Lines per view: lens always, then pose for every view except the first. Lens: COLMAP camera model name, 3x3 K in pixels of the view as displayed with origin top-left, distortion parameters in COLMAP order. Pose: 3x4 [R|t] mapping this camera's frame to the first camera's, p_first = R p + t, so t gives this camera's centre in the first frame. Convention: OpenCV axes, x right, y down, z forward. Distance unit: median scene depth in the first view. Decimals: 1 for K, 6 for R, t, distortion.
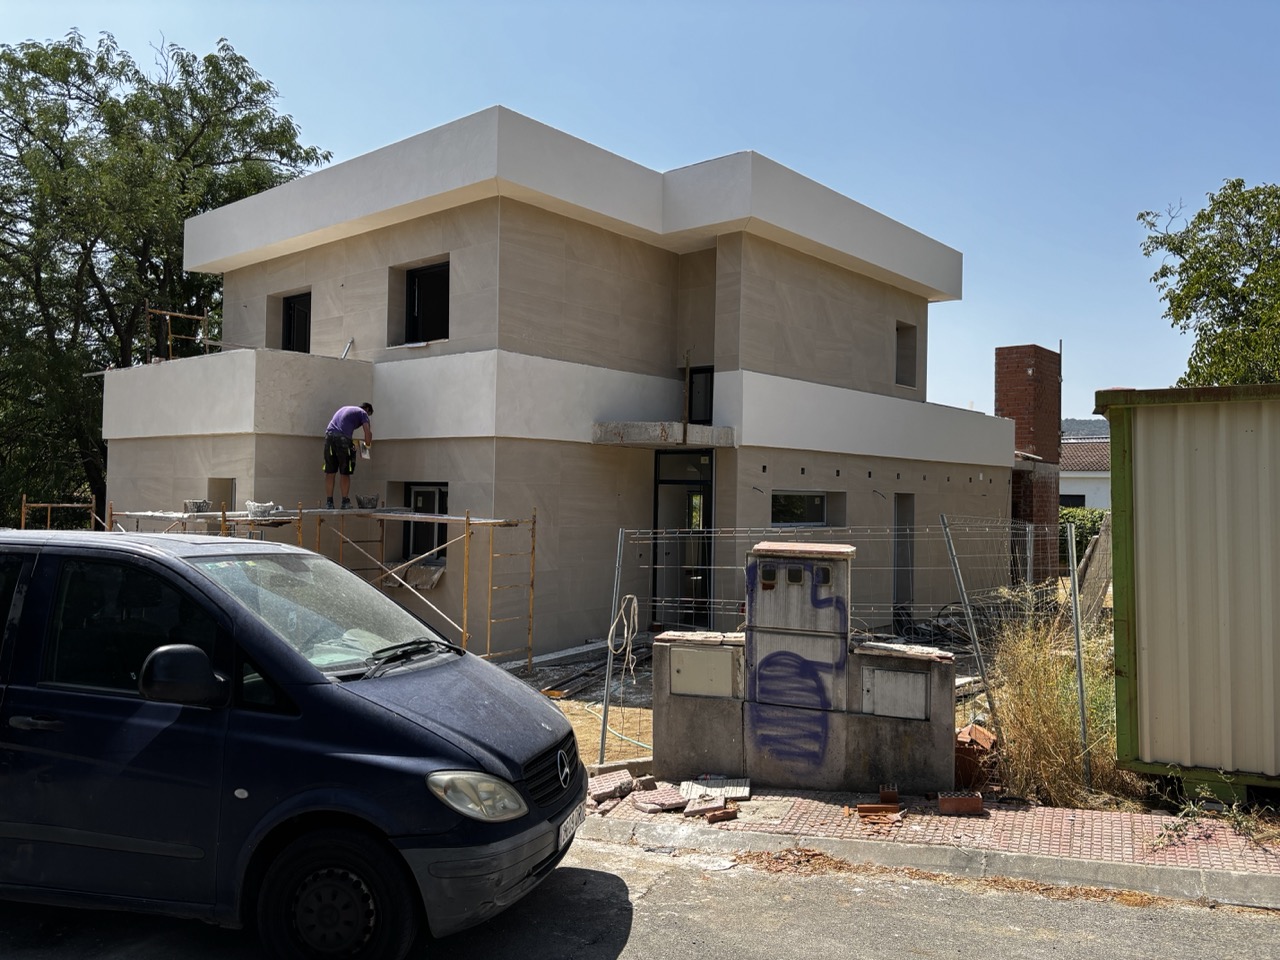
lens RADIAL K [[974.0, 0, 627.4], [0, 974.0, 477.5], [0, 0, 1]] dist [0.048328, -0.063598]
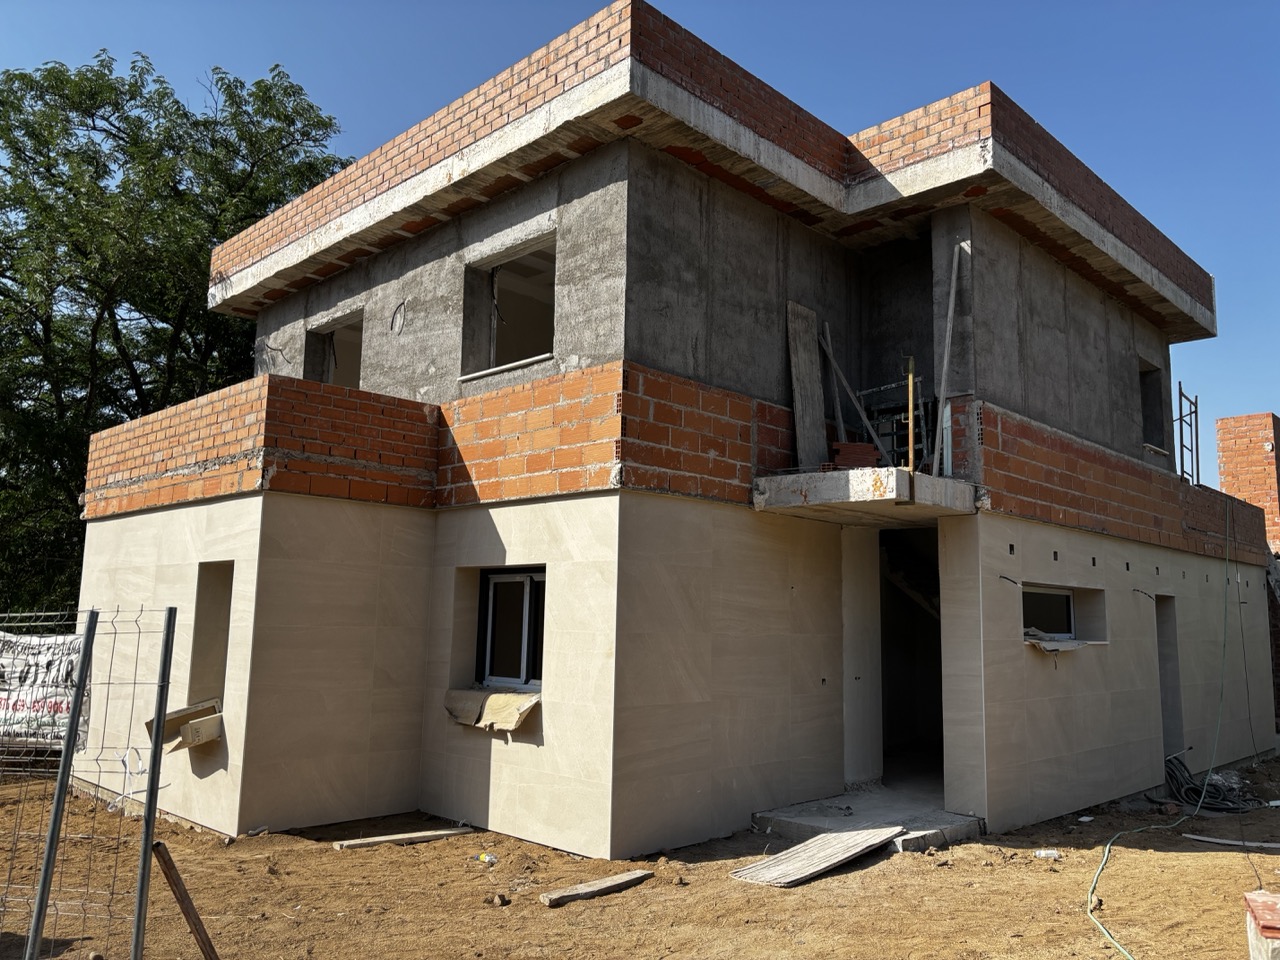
lens RADIAL K [[974.0, 0, 637.8], [0, 974.0, 476.5], [0, 0, 1]] dist [0.048328, -0.063598]
pose [[0.998391, -0.009341, -0.055935, -0.077370], [0.001796, 0.991054, -0.133449, 0.031371], [0.056681, 0.133134, 0.989476, 0.312520]]
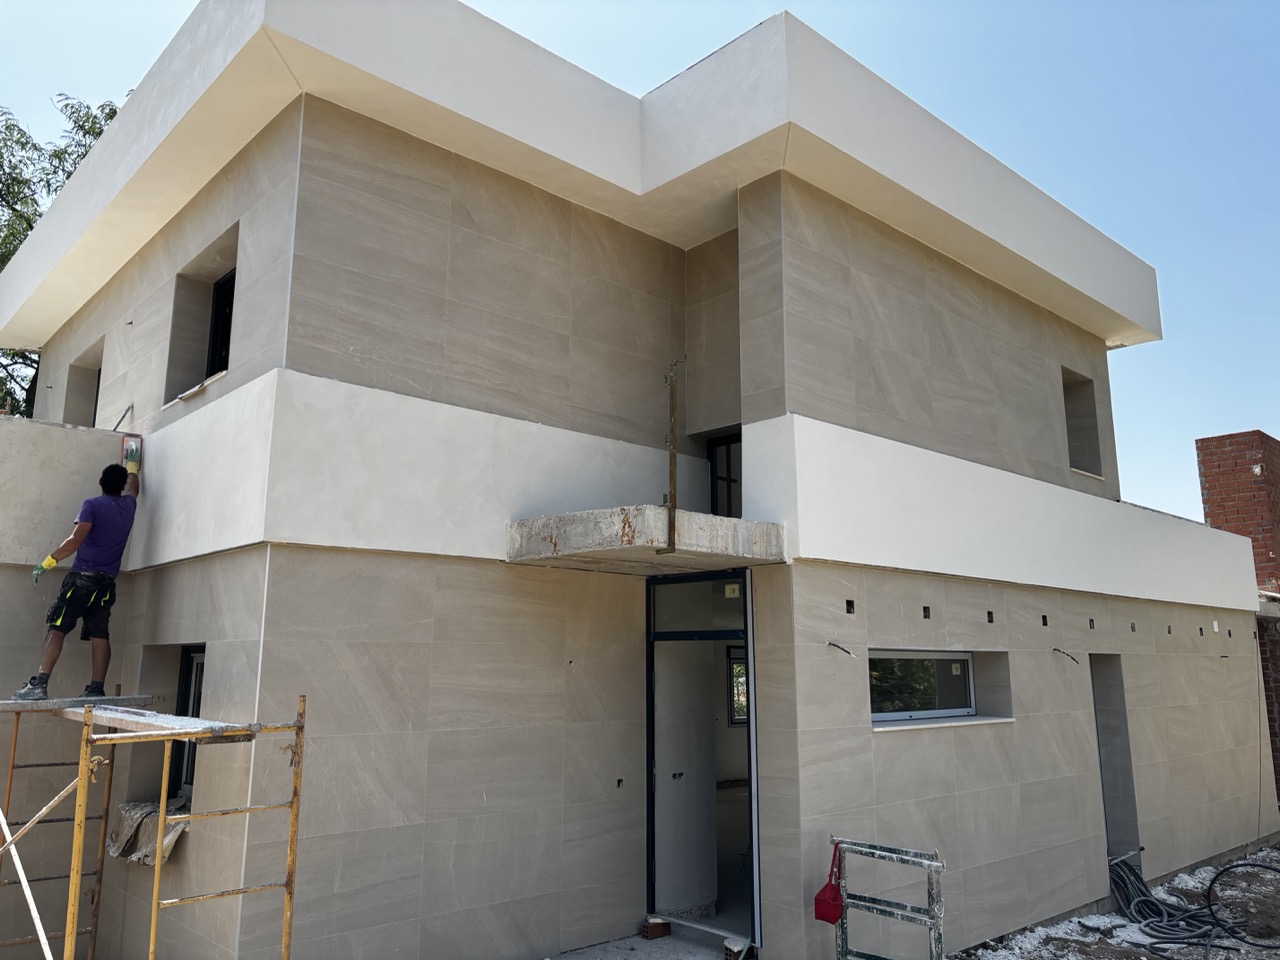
lens RADIAL K [[974.0, 0, 630.1], [0, 974.0, 466.1], [0, 0, 1]] dist [0.048328, -0.063598]
pose [[0.994216, -0.039347, -0.099930, 0.079293], [0.019878, 0.981812, -0.188815, 0.013848], [0.105541, 0.185736, 0.976915, 0.466858]]
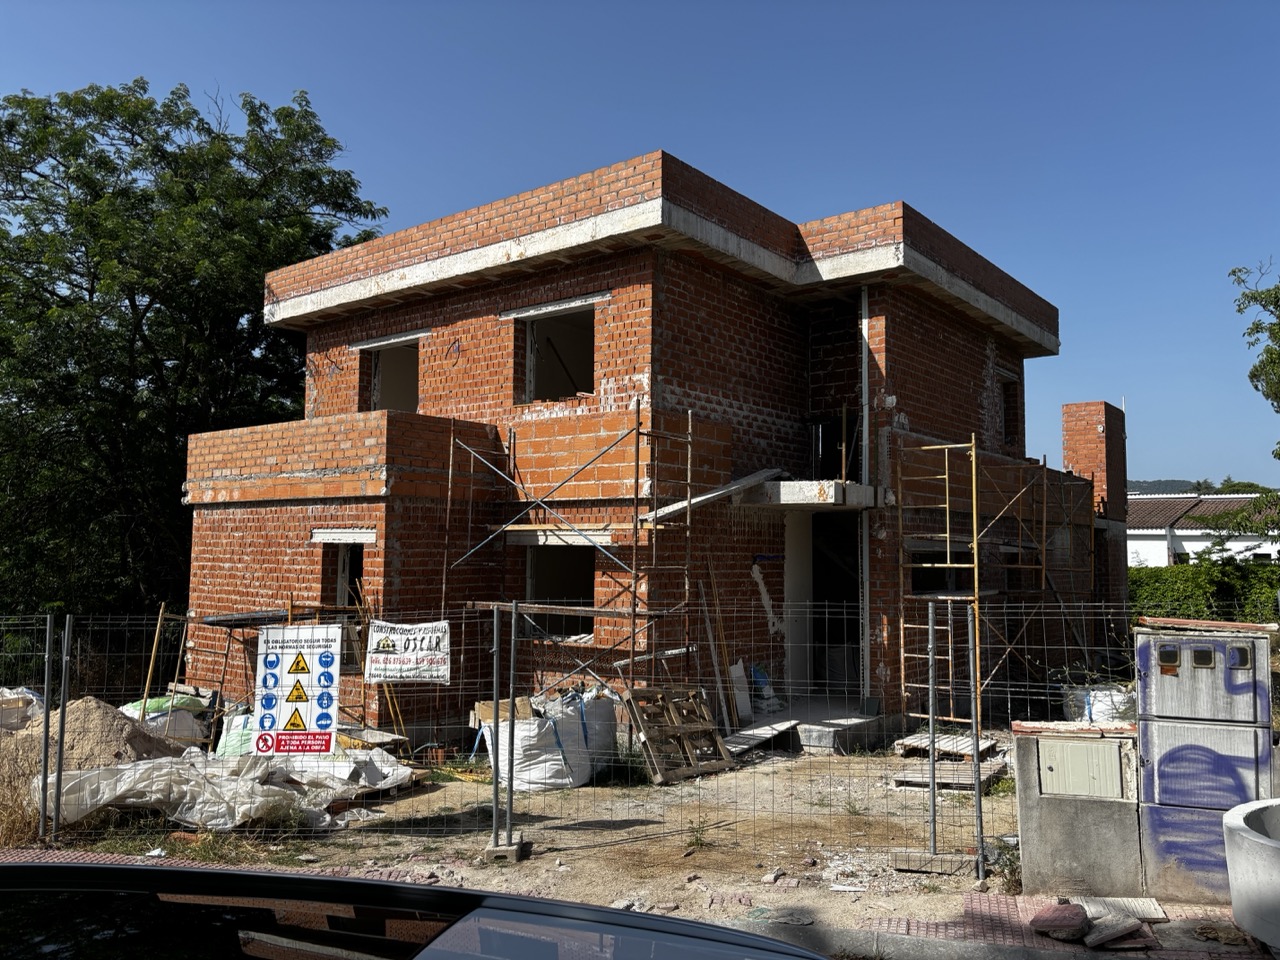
lens RADIAL K [[974.0, 0, 631.1], [0, 974.0, 478.3], [0, 0, 1]] dist [0.048328, -0.063598]
pose [[0.998873, -0.005996, 0.047077, -0.172595], [0.008743, 0.998257, -0.058363, -0.005997], [-0.046645, 0.058709, 0.997185, 0.059333]]
